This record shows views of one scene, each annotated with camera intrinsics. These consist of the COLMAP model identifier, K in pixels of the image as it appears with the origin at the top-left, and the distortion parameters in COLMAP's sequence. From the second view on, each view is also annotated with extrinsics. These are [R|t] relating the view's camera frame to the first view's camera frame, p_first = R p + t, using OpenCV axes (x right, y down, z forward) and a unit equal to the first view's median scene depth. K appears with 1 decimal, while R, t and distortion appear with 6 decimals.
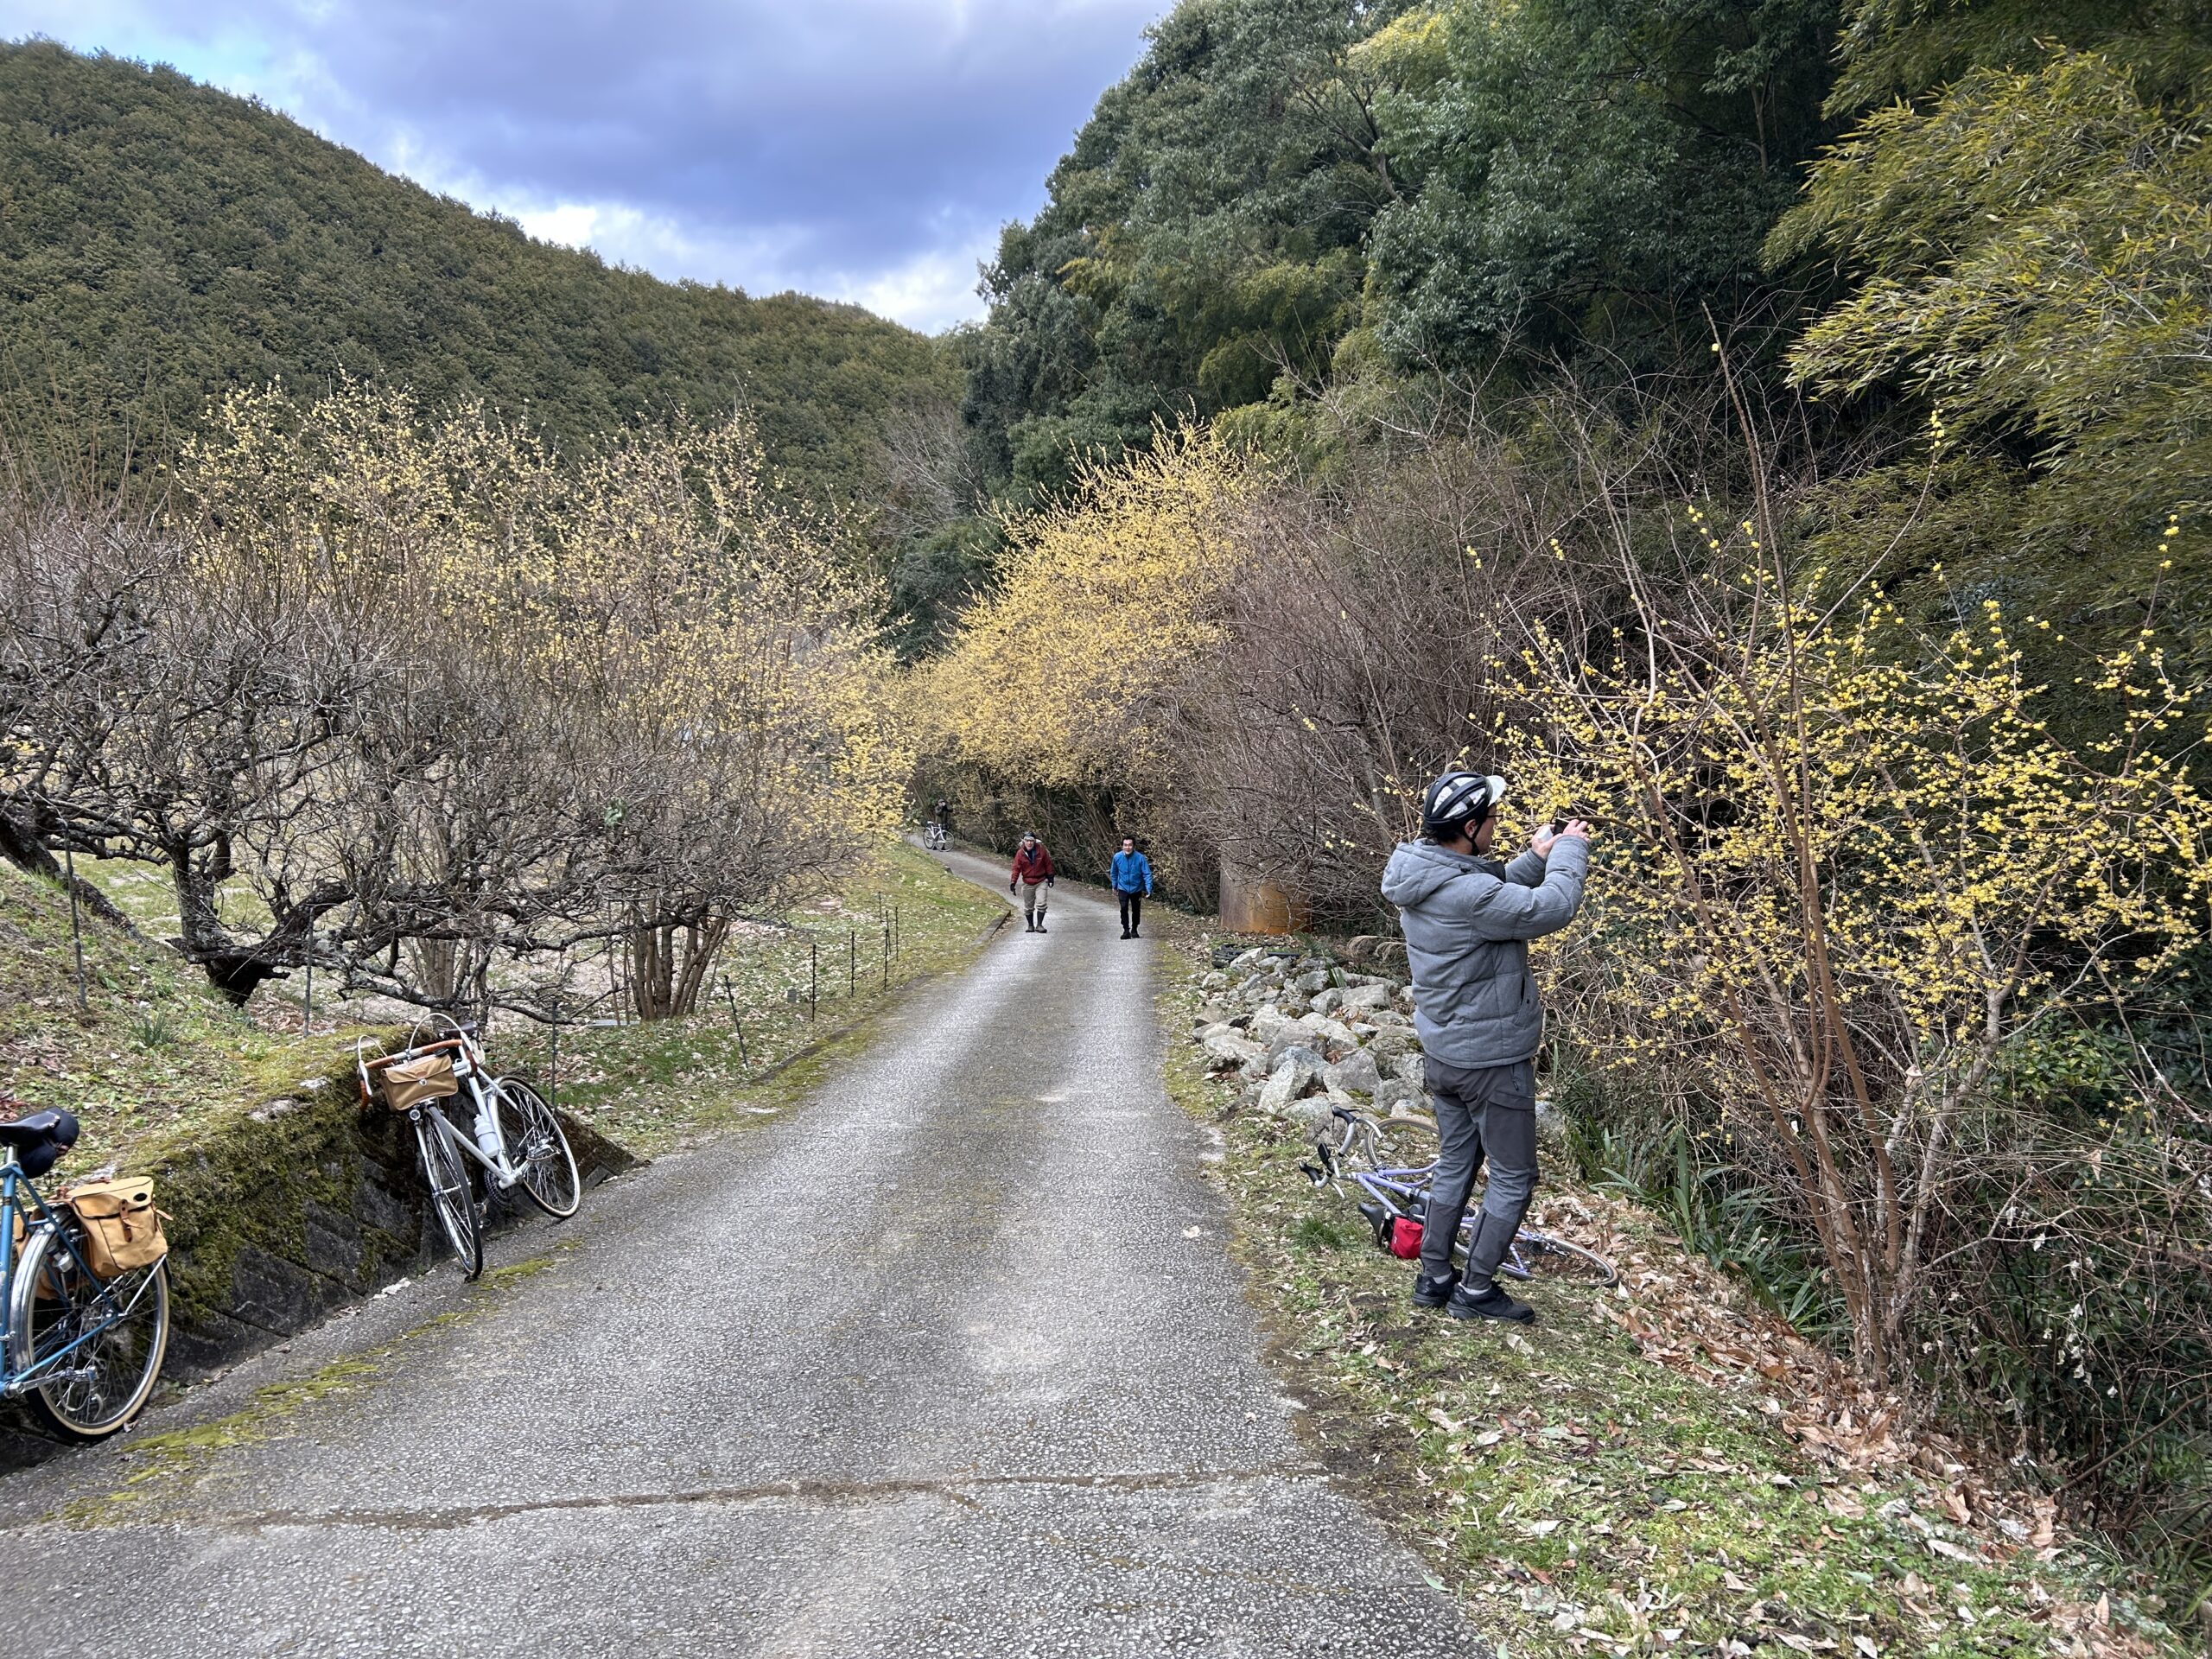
lens RADIAL K [[1622.4, 0, 1106.0], [0, 1622.4, 829.5], [0, 0, 1]] dist [0.023828, -0.006209]
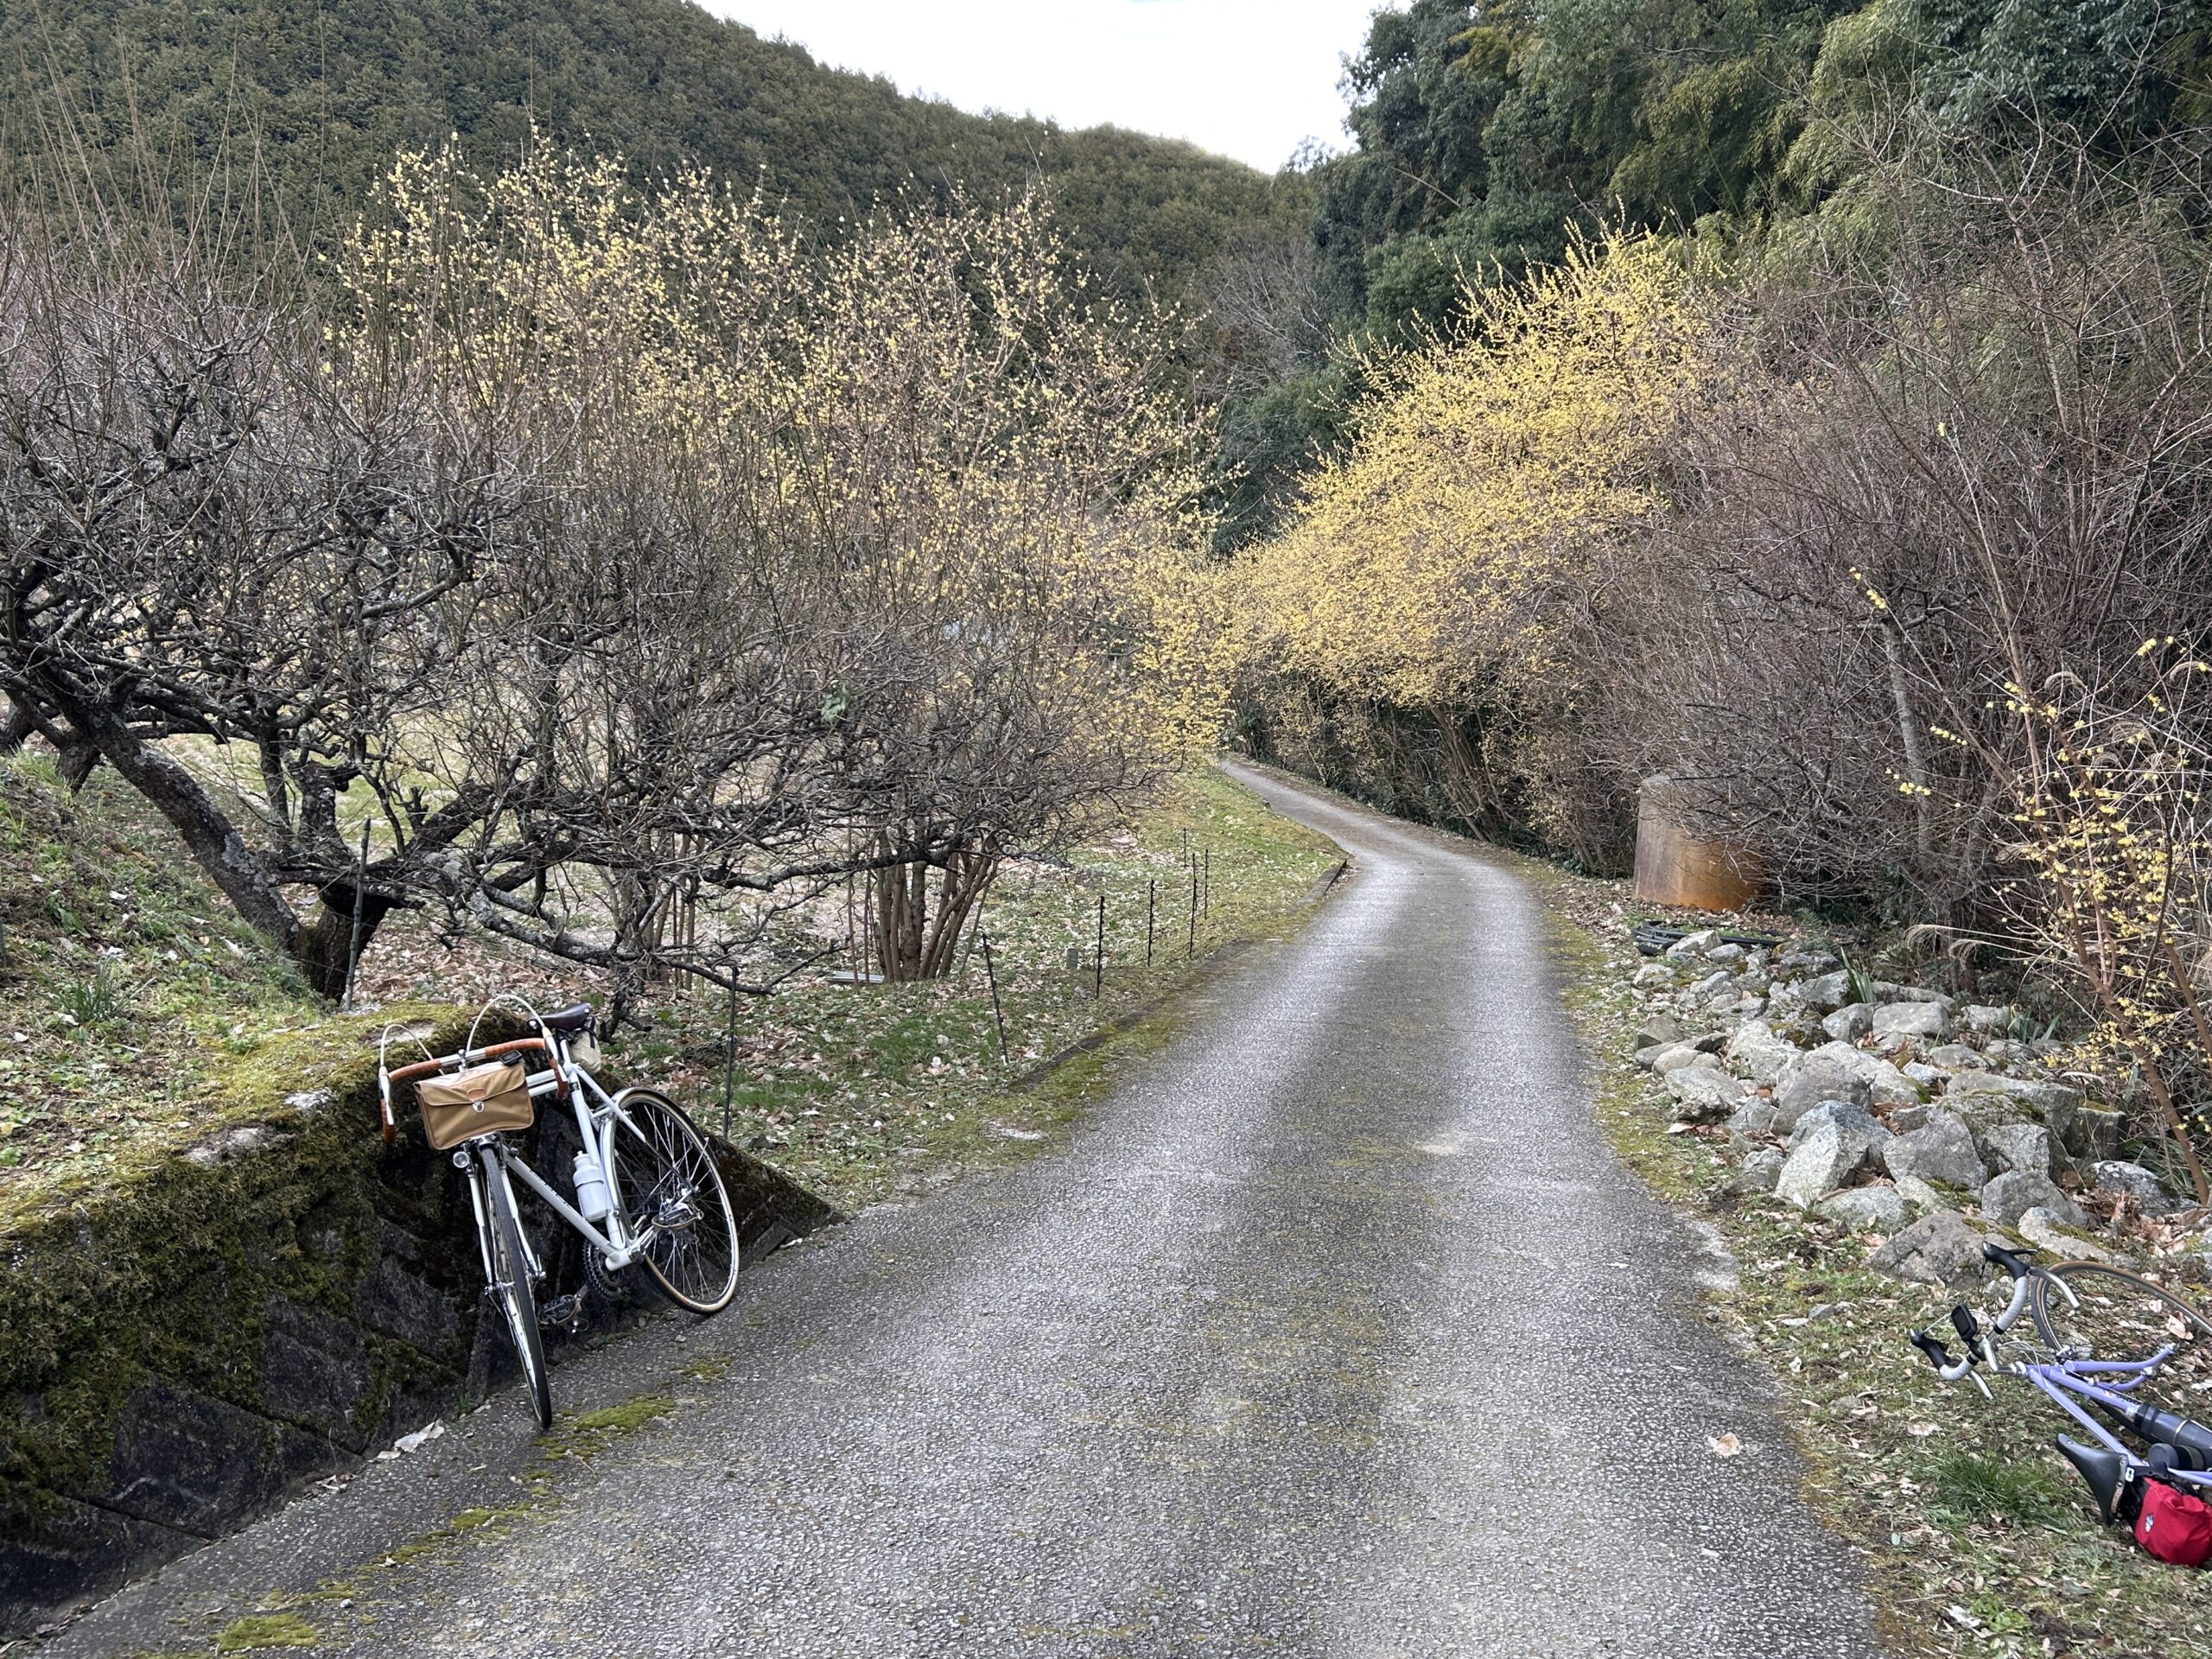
lens RADIAL K [[1915.9, 0, 1106.0], [0, 1915.9, 829.5], [0, 0, 1]] dist [0.003164, 0.002173]
pose [[0.983413, 0.044218, -0.175908, -0.031236], [-0.037727, 0.998484, 0.040081, 0.005876], [0.177413, -0.032780, 0.983590, 0.171892]]
